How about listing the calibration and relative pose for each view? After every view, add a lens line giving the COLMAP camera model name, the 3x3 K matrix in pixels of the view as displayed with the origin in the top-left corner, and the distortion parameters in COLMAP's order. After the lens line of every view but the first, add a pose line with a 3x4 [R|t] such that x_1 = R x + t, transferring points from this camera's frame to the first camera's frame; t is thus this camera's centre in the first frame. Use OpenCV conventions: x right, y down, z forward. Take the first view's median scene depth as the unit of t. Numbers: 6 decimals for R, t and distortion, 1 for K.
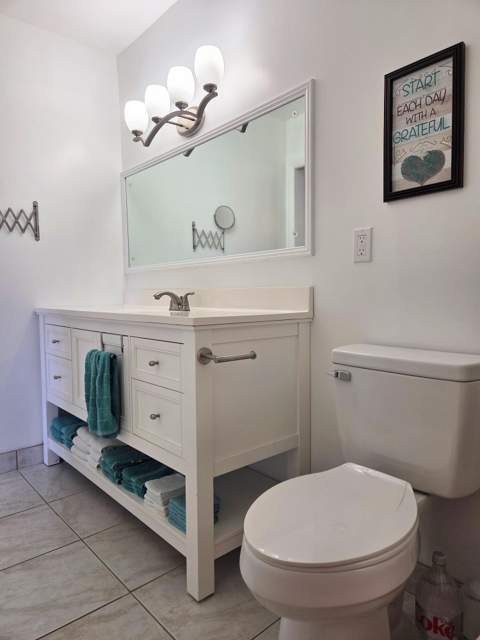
lens RADIAL K [[434.9, 0, 240.5], [0, 434.9, 318.5], [0, 0, 1]] dist [0.036416, -0.020507]
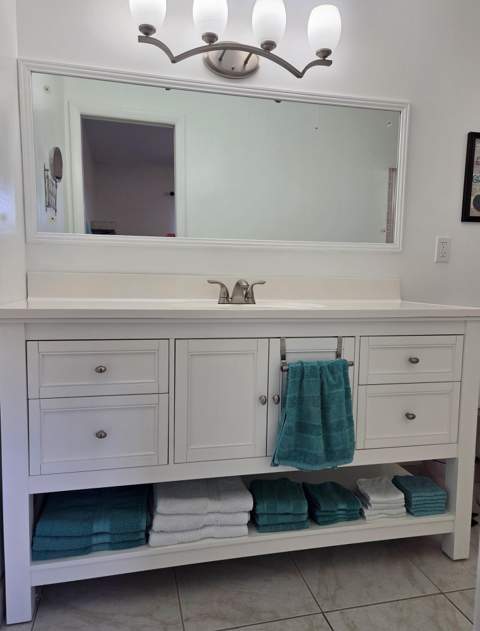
lens RADIAL K [[477.8, 0, 239.6], [0, 477.8, 318.4], [0, 0, 1]] dist [0.035726, -0.002499]
pose [[0.459301, -0.065413, 0.885869, -1.333414], [0.029447, 0.997858, 0.058414, -0.062519], [-0.887793, -0.000743, 0.460243, 0.878999]]
